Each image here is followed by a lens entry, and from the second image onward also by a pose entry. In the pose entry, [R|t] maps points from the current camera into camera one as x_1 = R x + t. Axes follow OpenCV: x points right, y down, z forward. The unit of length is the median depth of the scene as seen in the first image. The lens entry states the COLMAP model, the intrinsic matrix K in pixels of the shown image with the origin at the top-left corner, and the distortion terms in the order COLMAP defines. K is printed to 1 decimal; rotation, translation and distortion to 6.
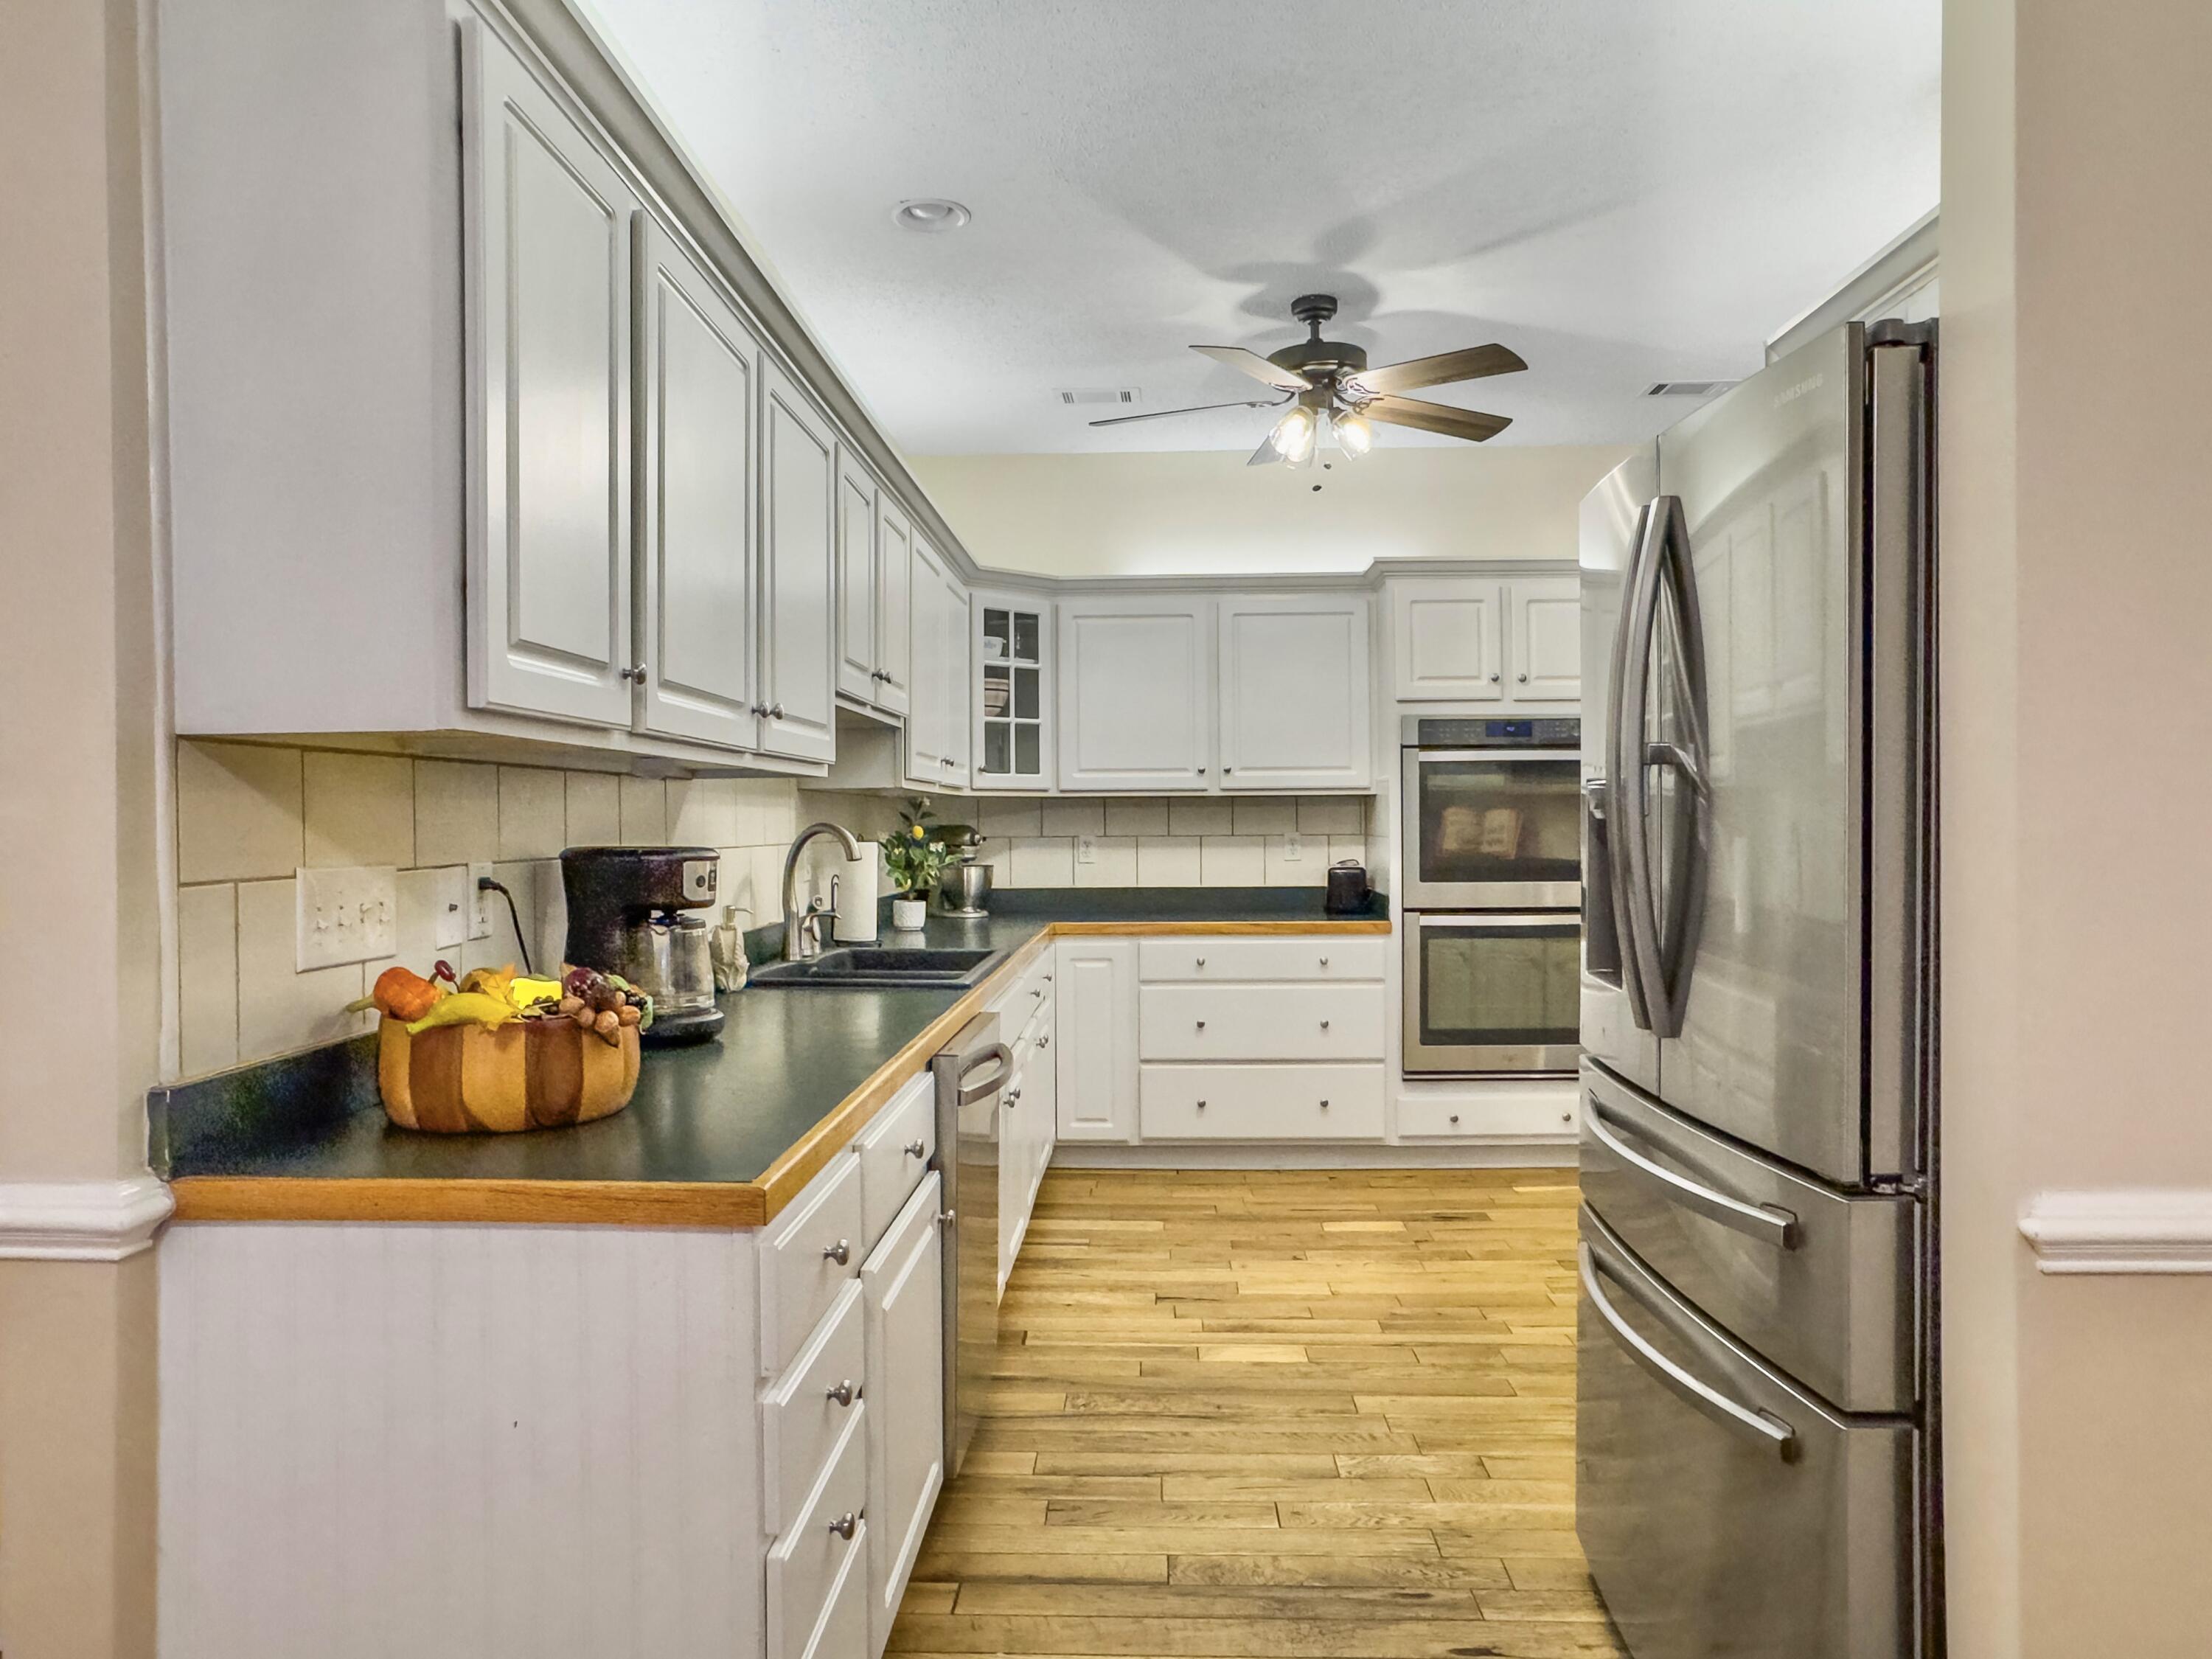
lens RADIAL K [[1449.4, 0, 1093.3], [0, 1449.4, 826.5], [0, 0, 1]] dist [-0.047283, 0.003518]
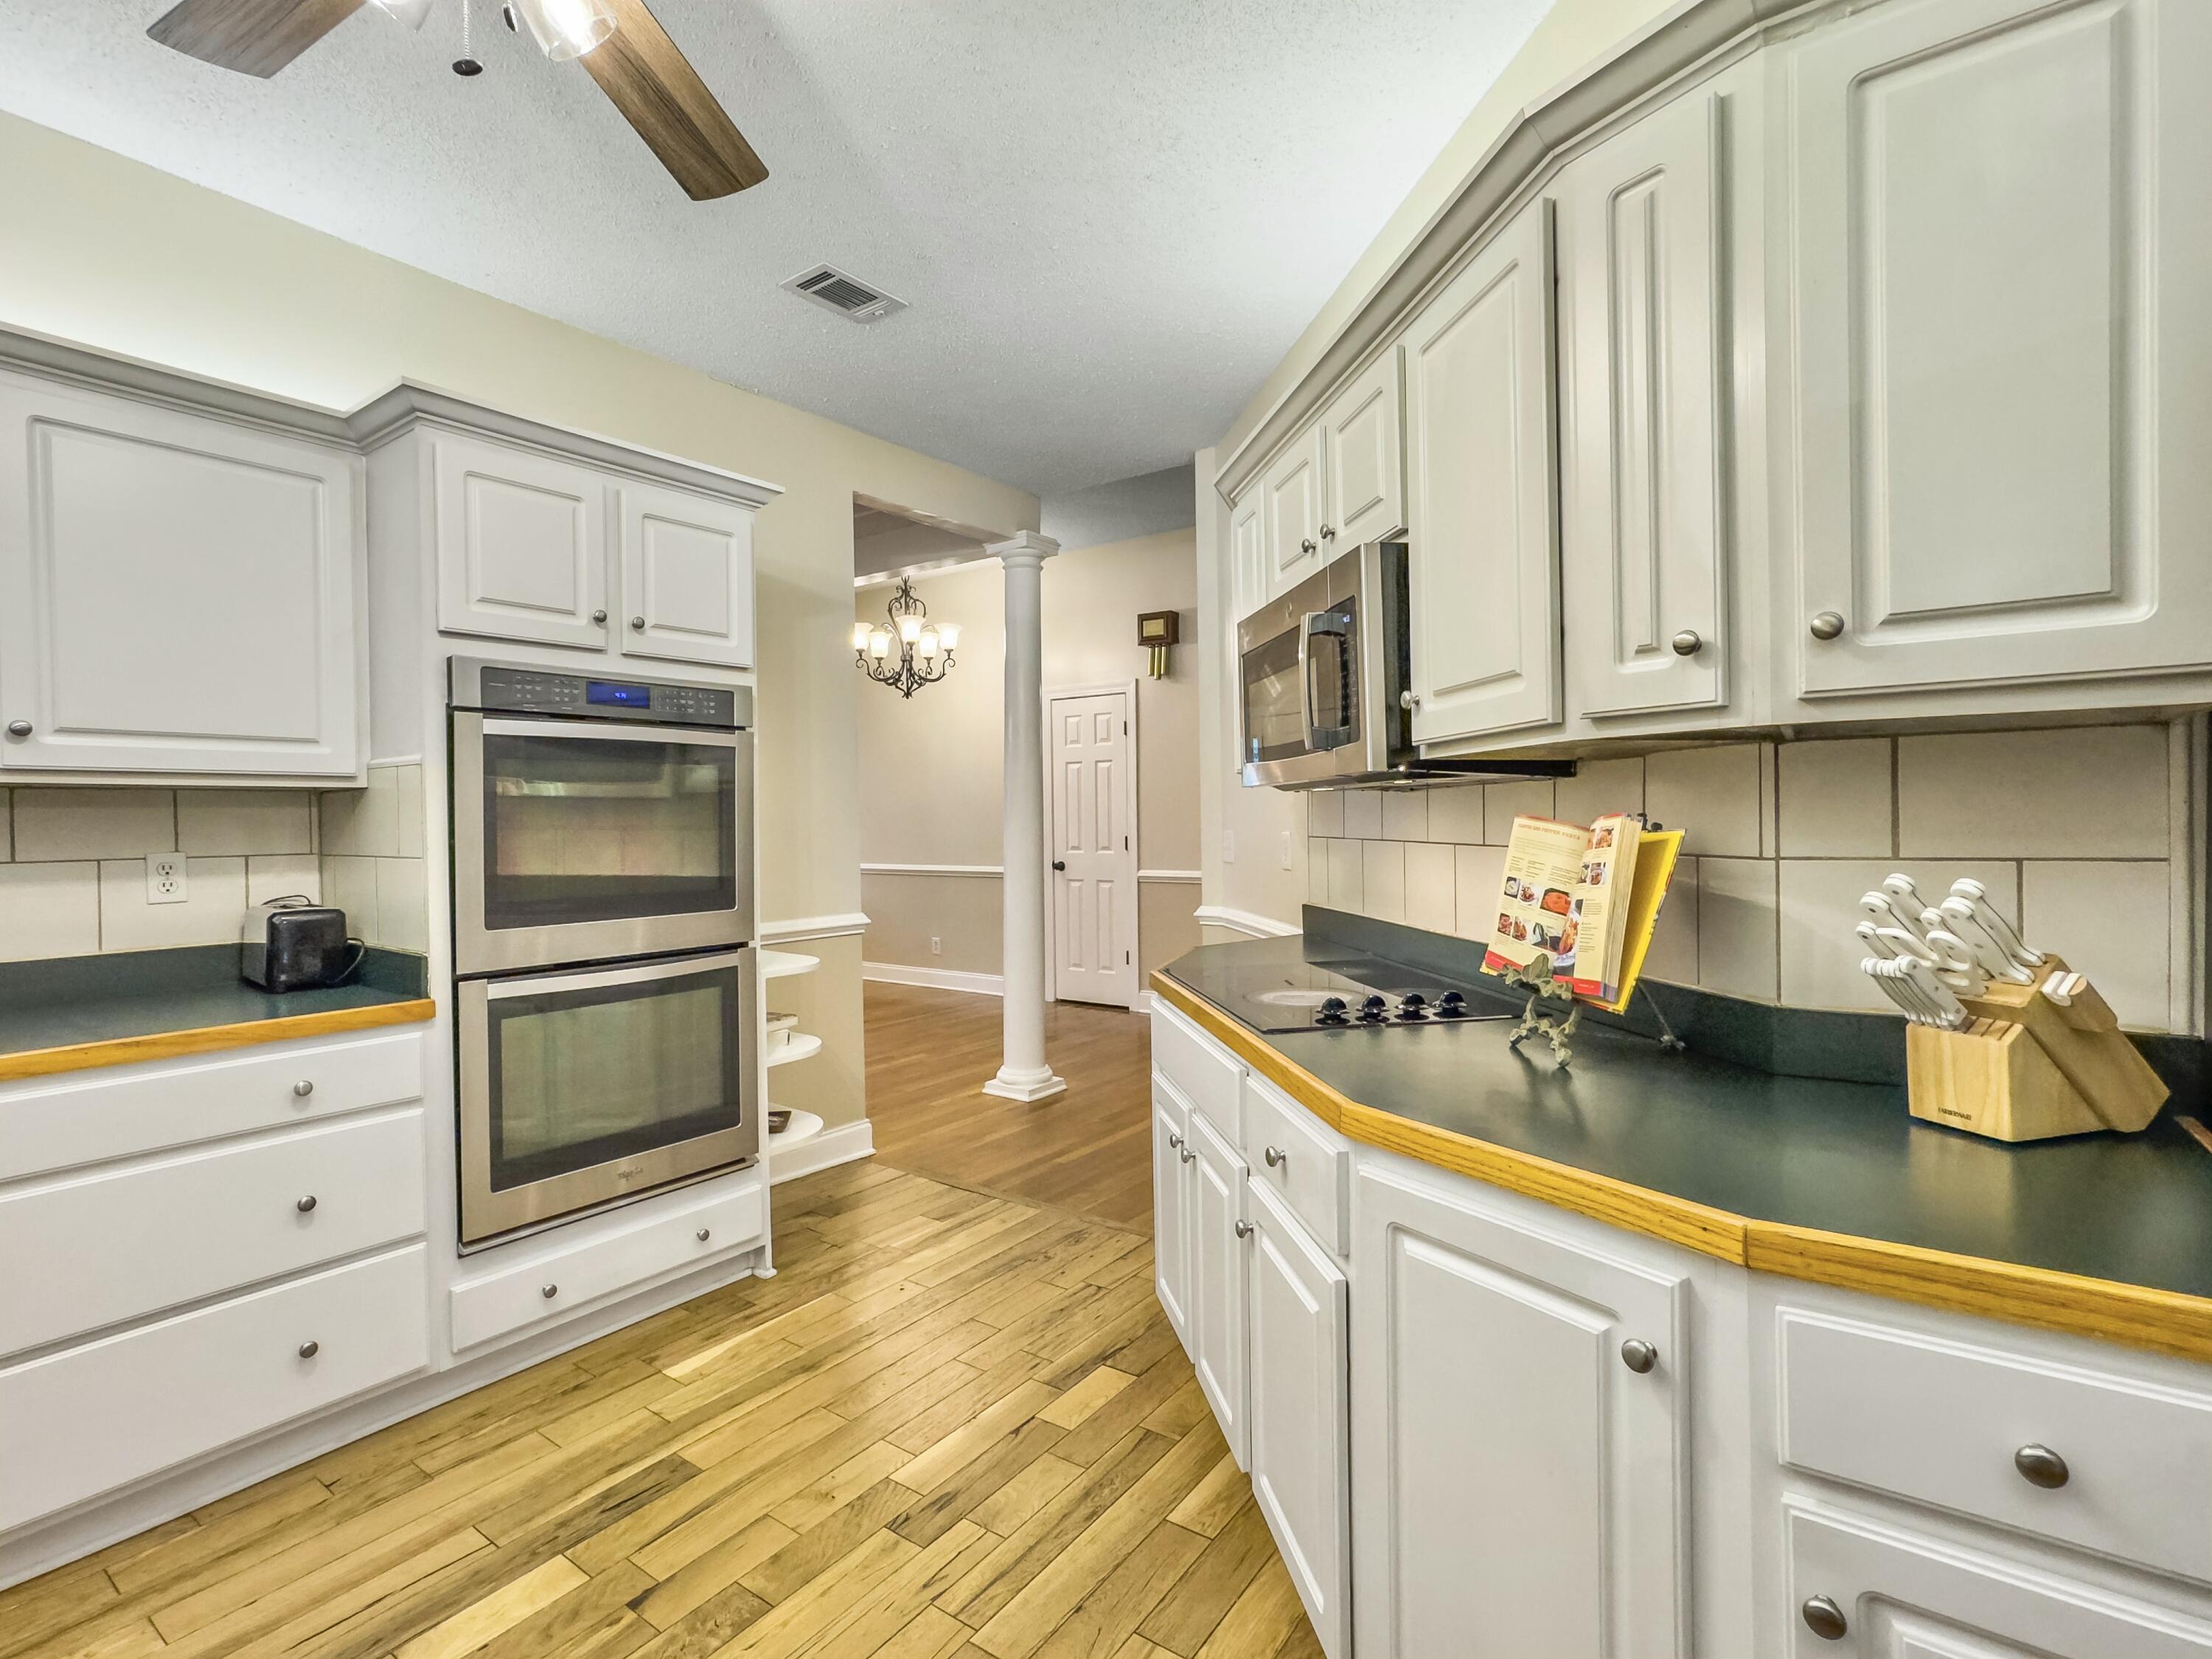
lens RADIAL K [[1051.6, 0, 1106.0], [0, 1051.6, 828.8], [0, 0, 1]] dist [-0.031020, 0.016552]
pose [[0.538485, -0.008913, 0.842588, -0.005738], [0.009427, 0.999945, 0.004552, -0.004131], [-0.842582, 0.005492, 0.538539, 0.539122]]
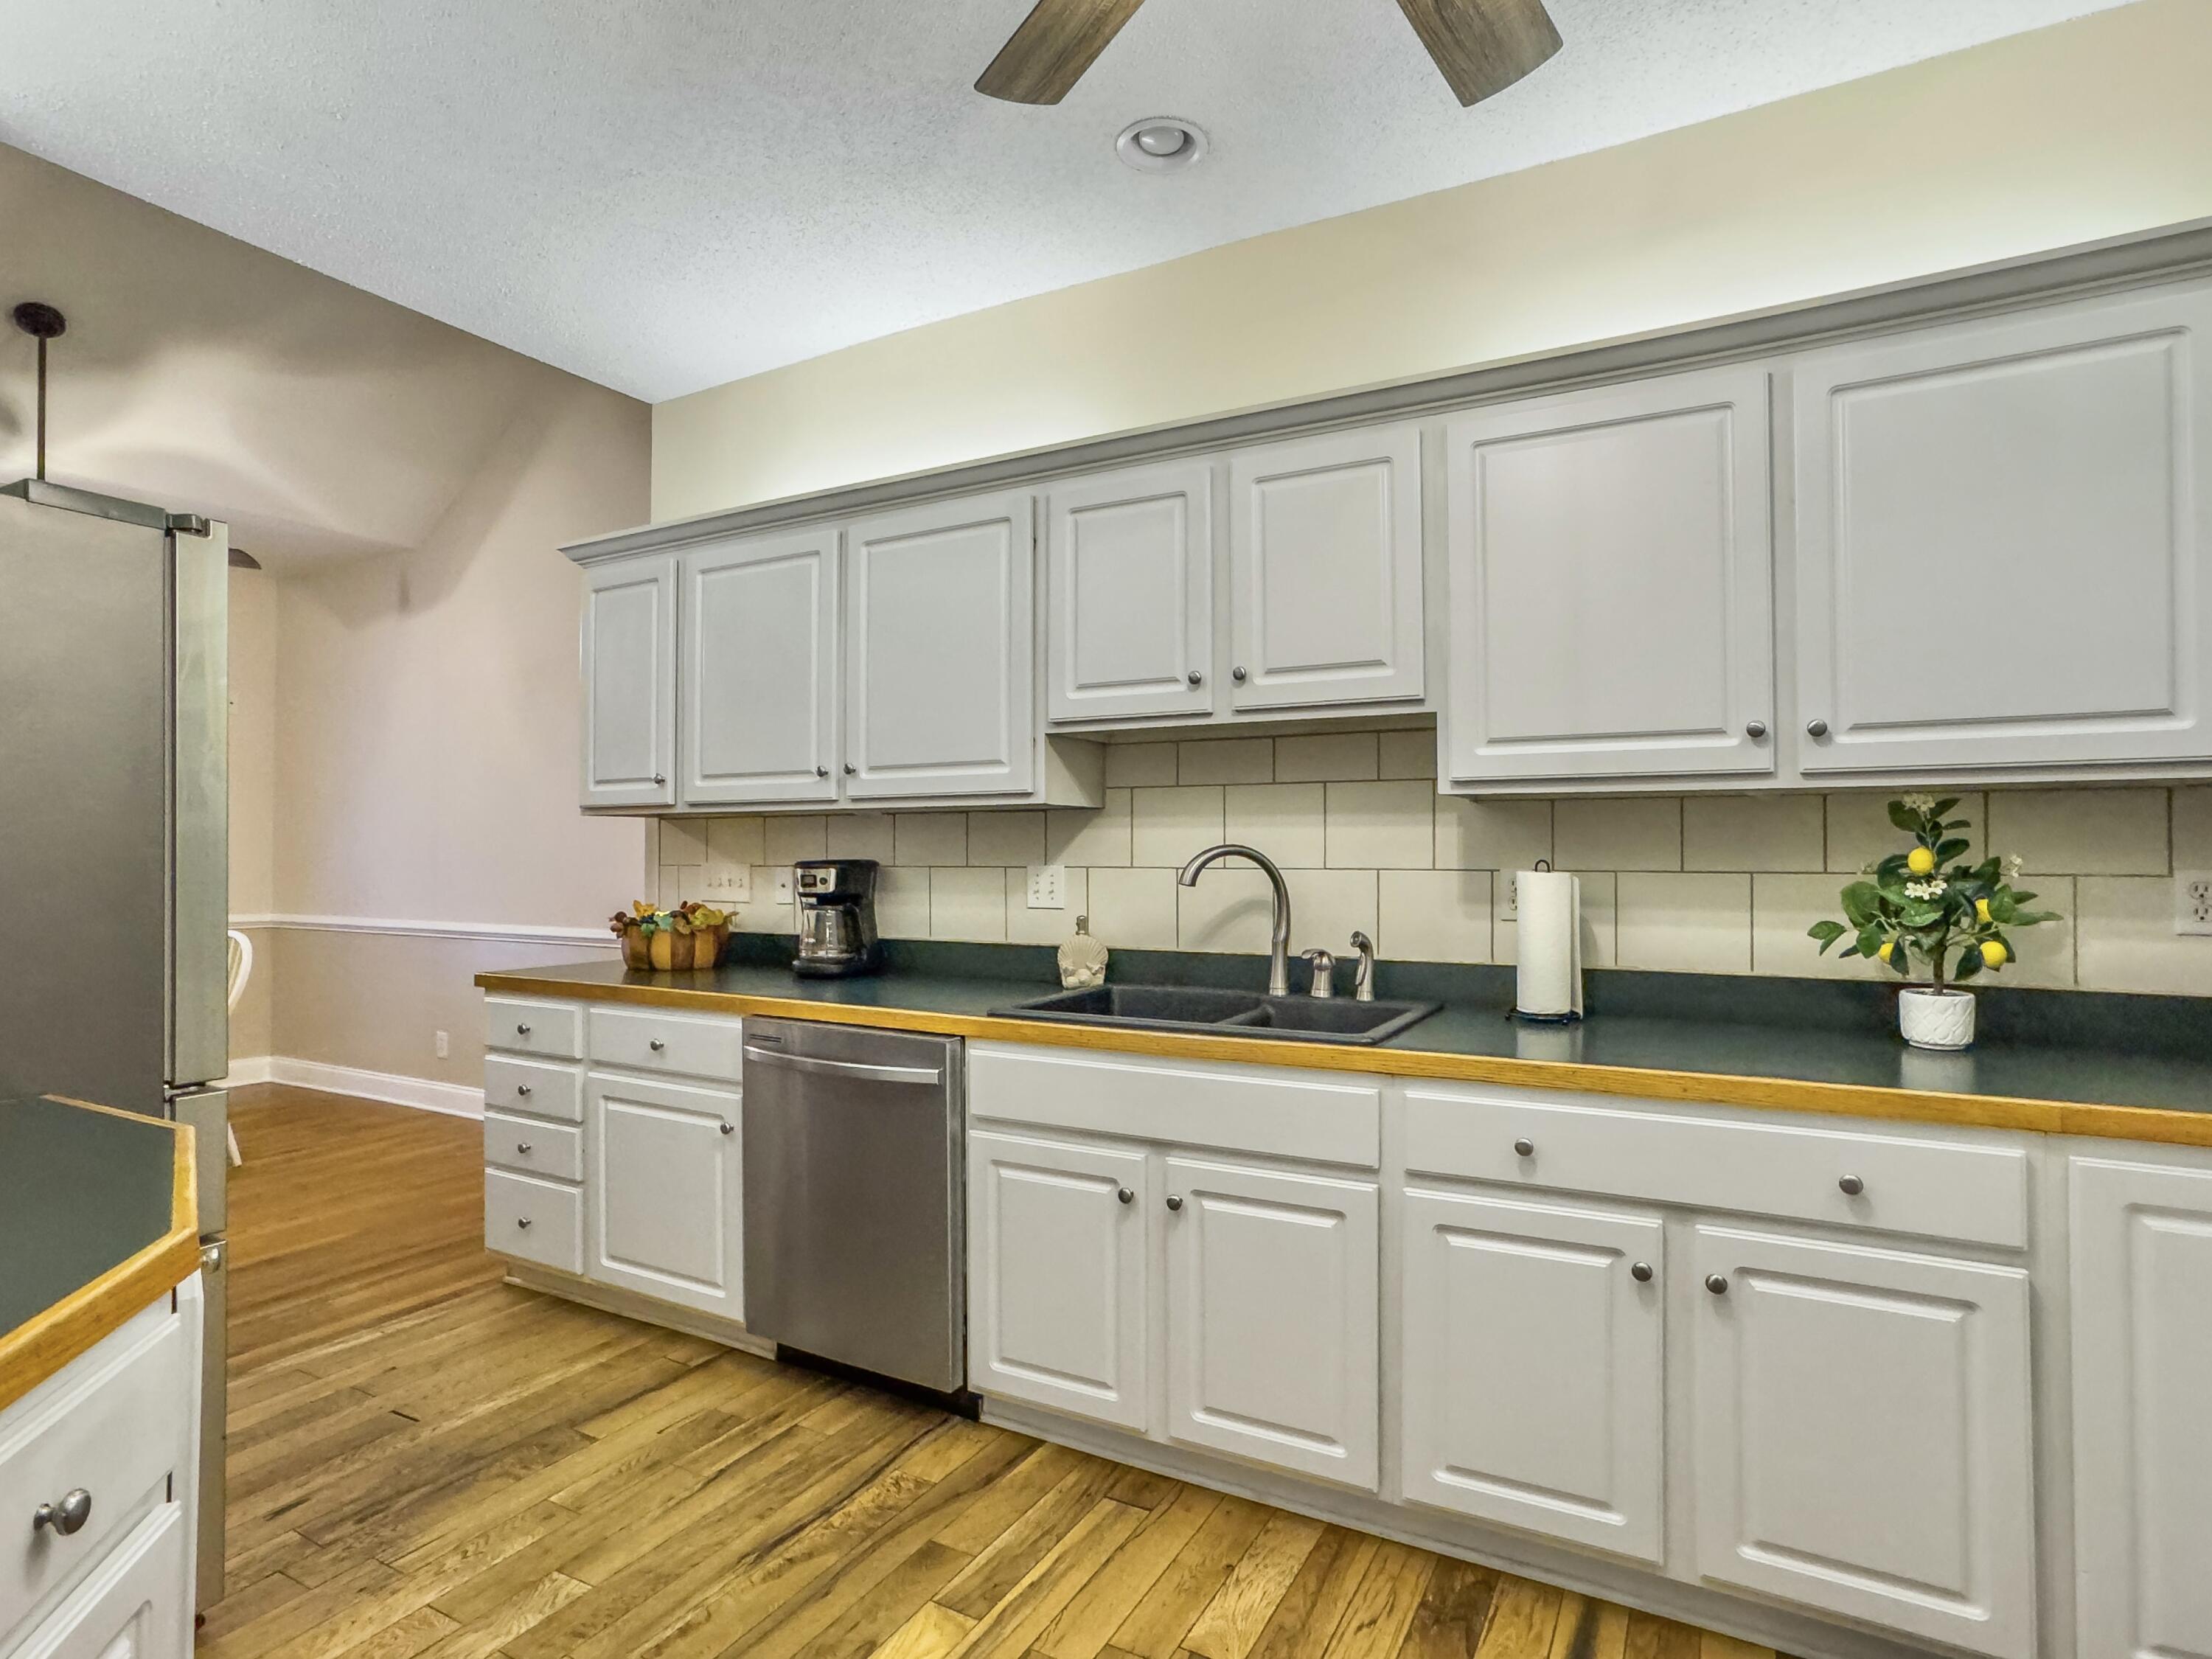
lens RADIAL K [[1173.5, 0, 1125.6], [0, 1173.5, 839.5], [0, 0, 1]] dist [-0.029980, 0.008558]
pose [[-0.438408, -0.021479, -0.898519, 0.361848], [-0.010462, 0.999769, -0.018795, 0.005671], [0.898715, 0.001160, -0.438531, 0.880812]]
